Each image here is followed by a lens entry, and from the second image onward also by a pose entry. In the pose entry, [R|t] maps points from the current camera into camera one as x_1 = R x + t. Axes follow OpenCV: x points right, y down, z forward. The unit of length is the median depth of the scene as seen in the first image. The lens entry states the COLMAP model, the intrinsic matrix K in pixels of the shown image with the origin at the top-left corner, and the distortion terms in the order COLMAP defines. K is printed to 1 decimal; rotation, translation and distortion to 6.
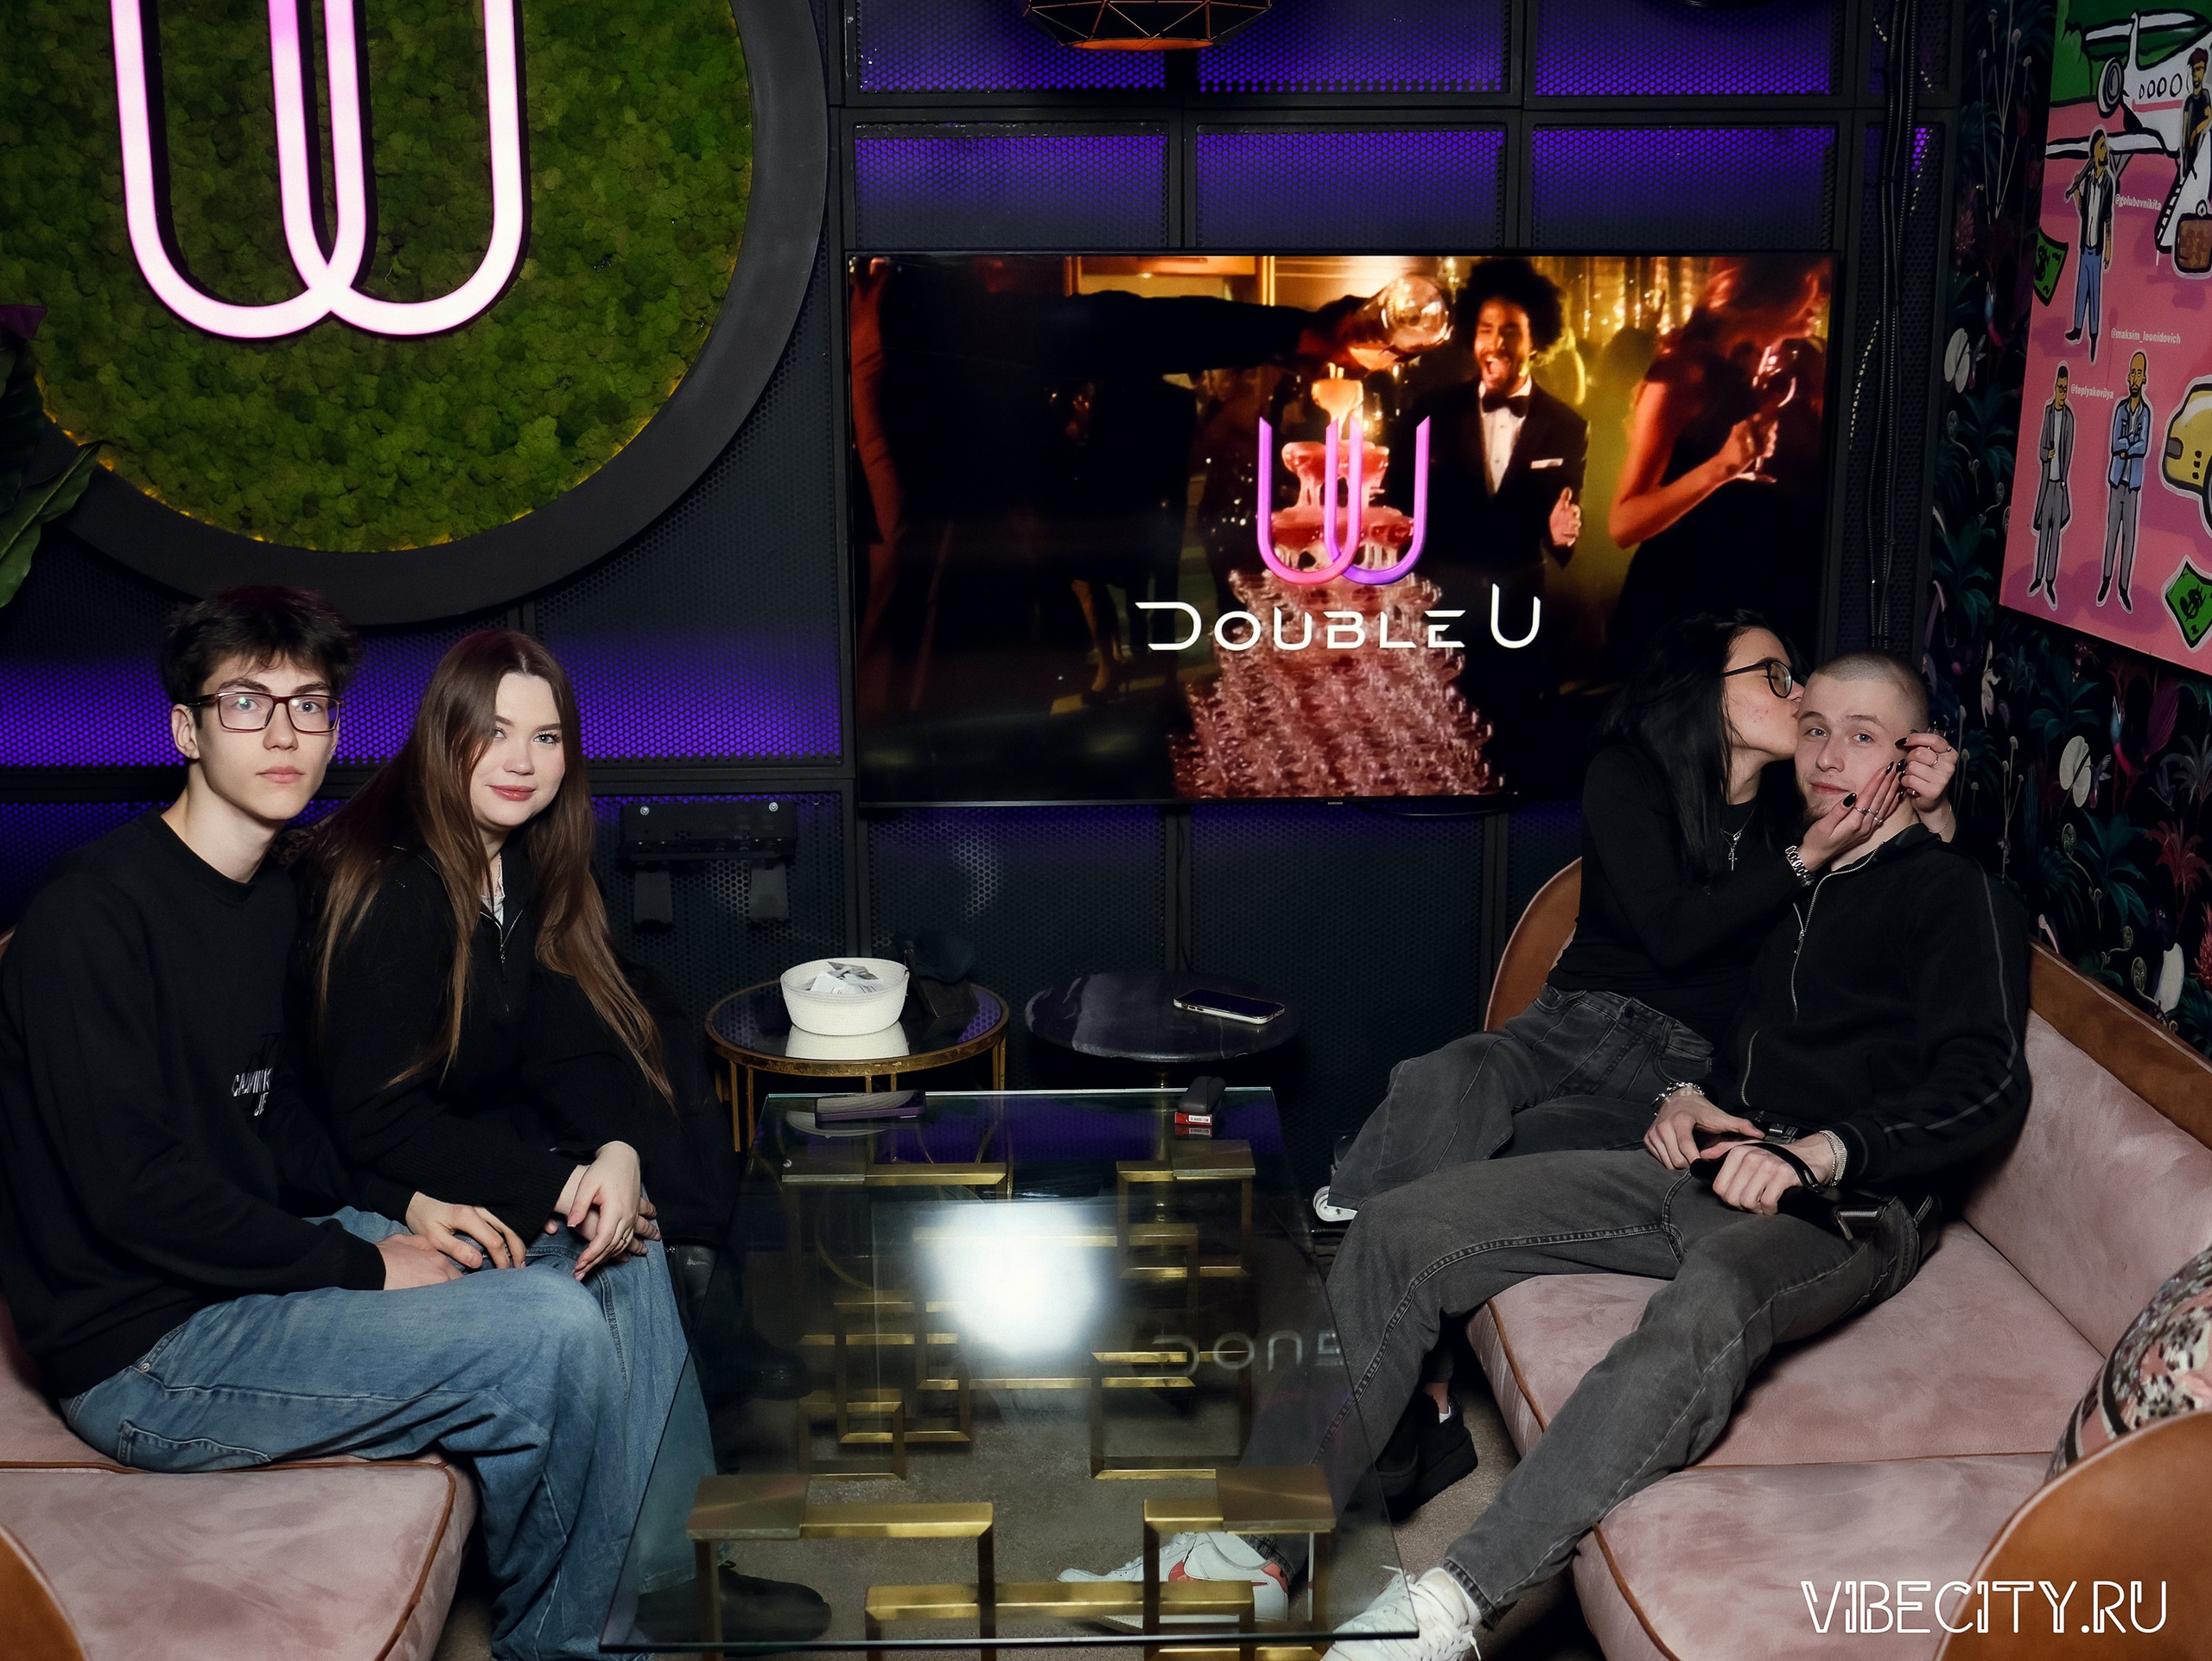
lens RADIAL K [[2424.7, 0, 1106.0], [0, 2424.7, 830.5], [0, 0, 1]] dist [-0.004643, -0.006171]
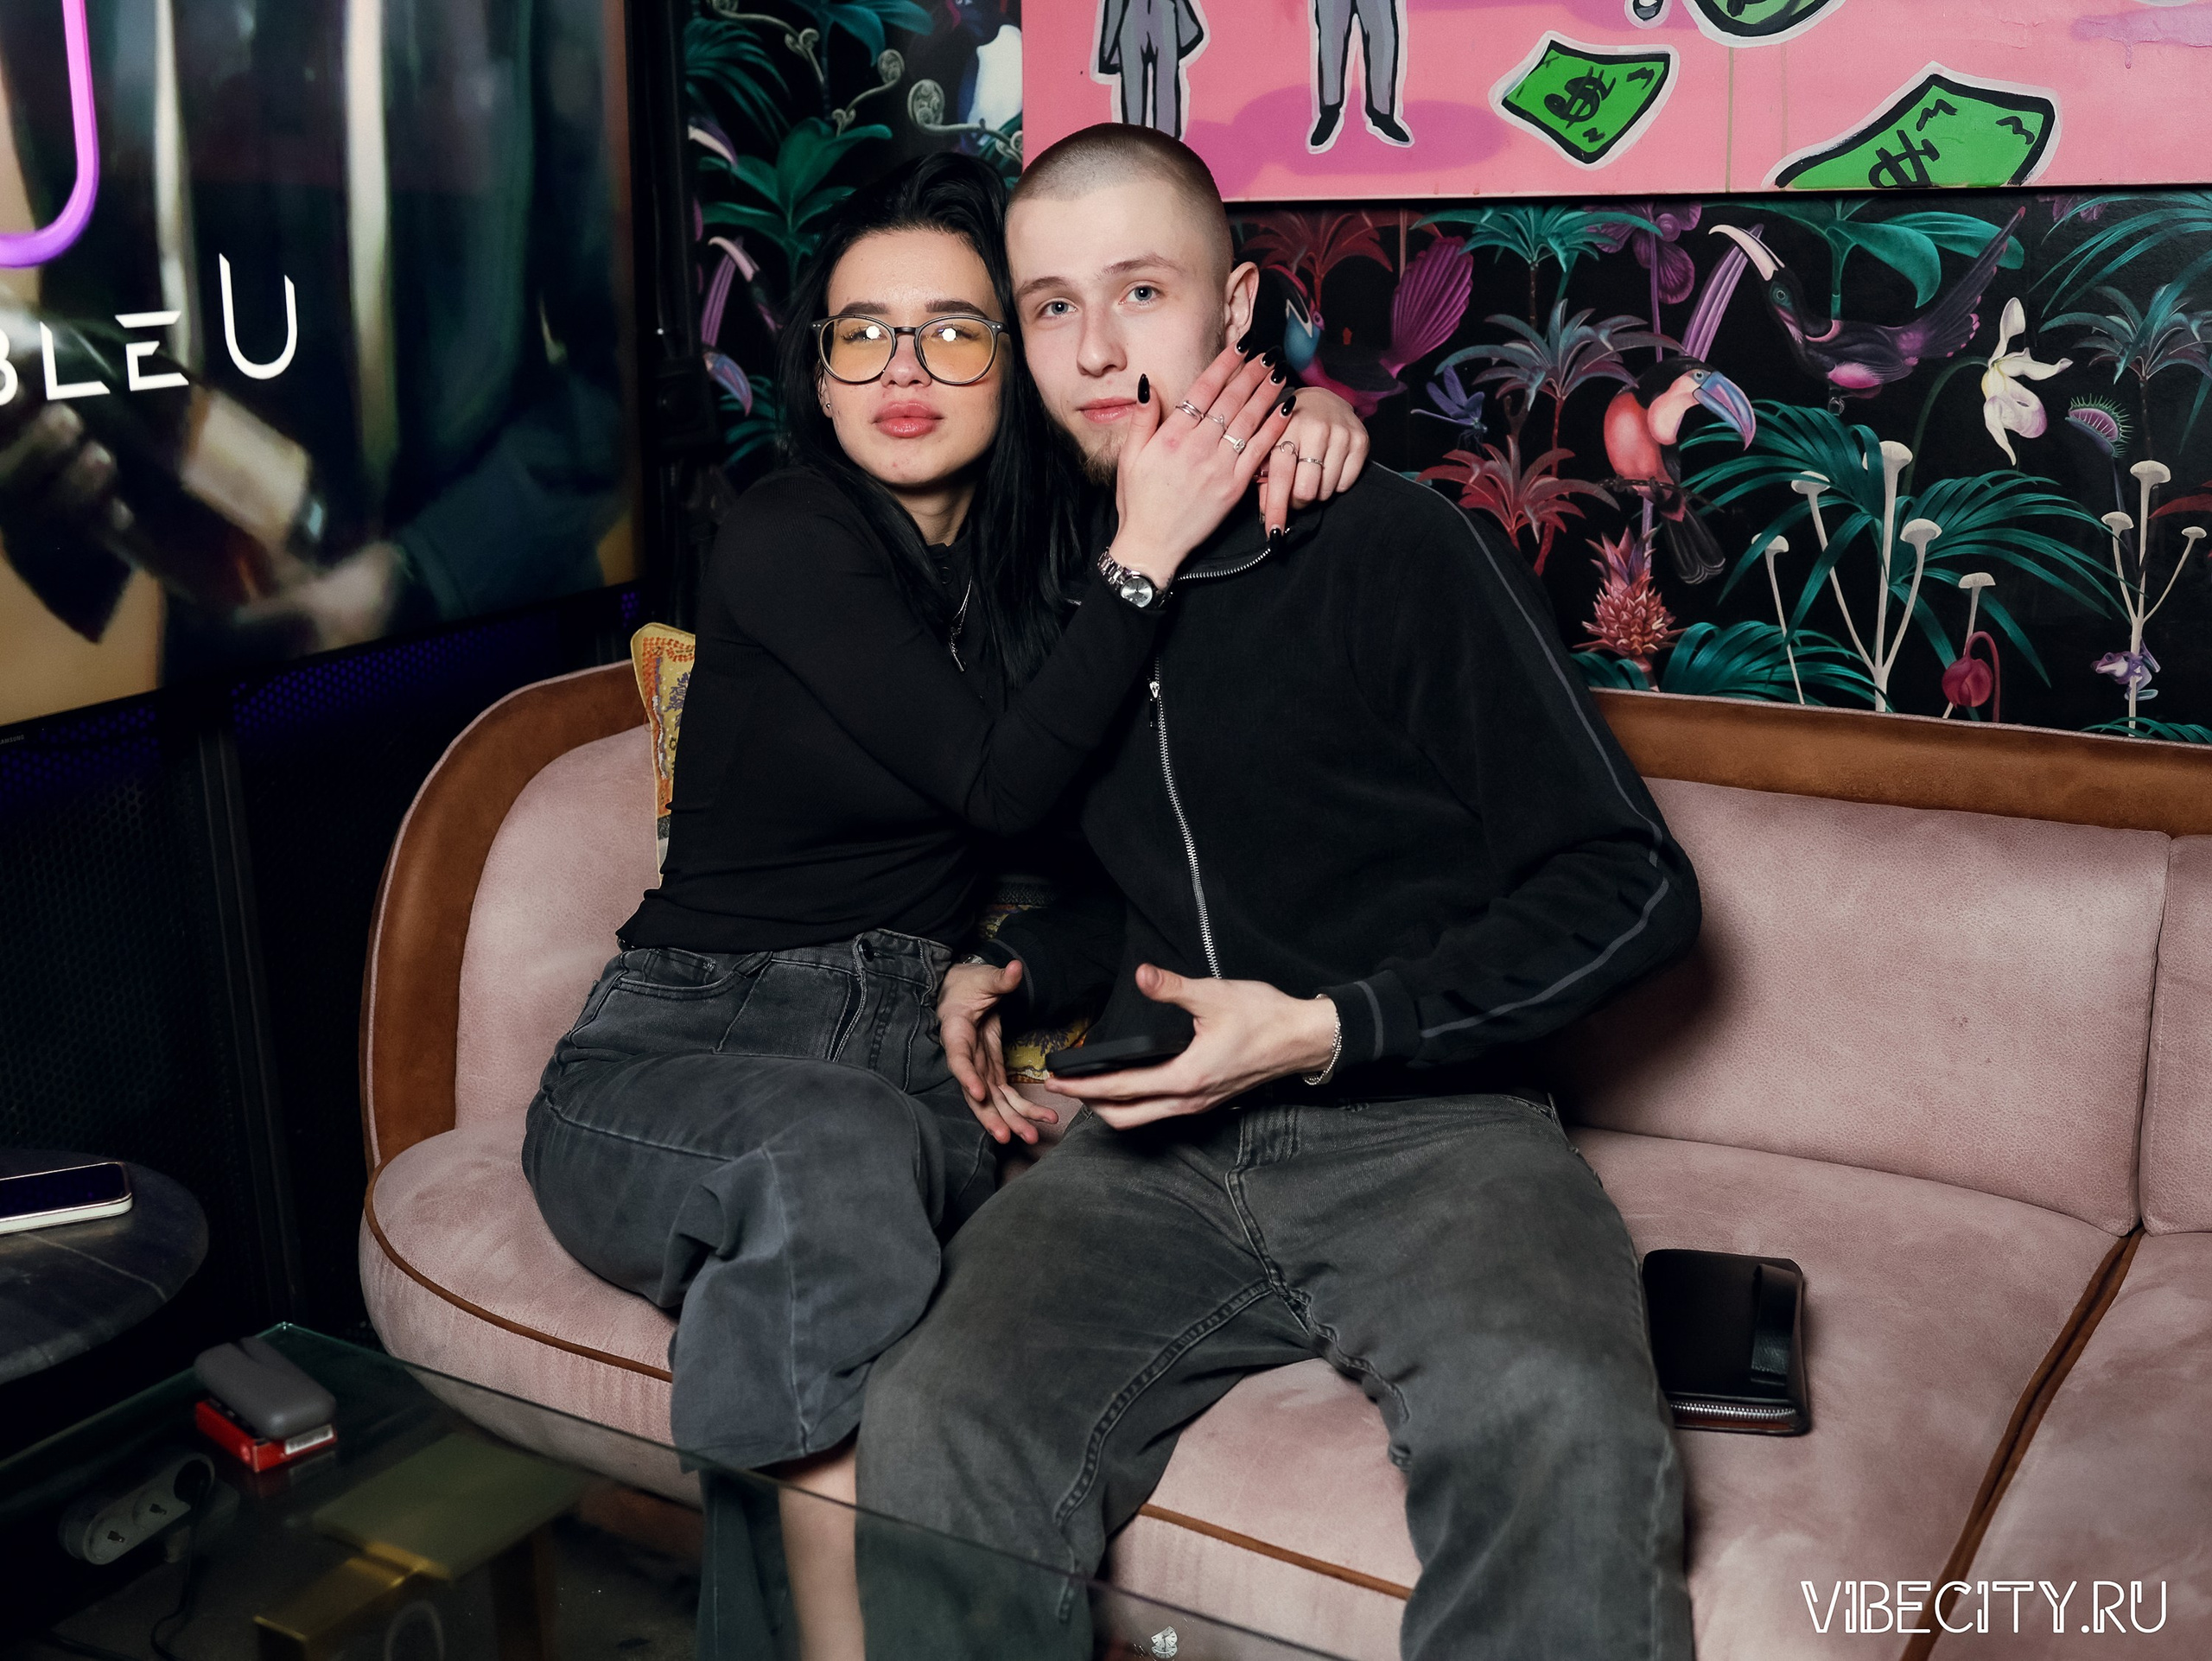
lens RADIAL K [[2424.7, 0, 1106.0], [0, 2424.7, 830.5], [0, 0, 1]] dist [-0.004643, -0.006171]
pose [[0.570719, -0.234532, 0.786940, -0.202497], [0.218138, 0.967213, 0.130057, -0.010663], [-0.791641, 0.097435, 0.603167, 0.660831]]
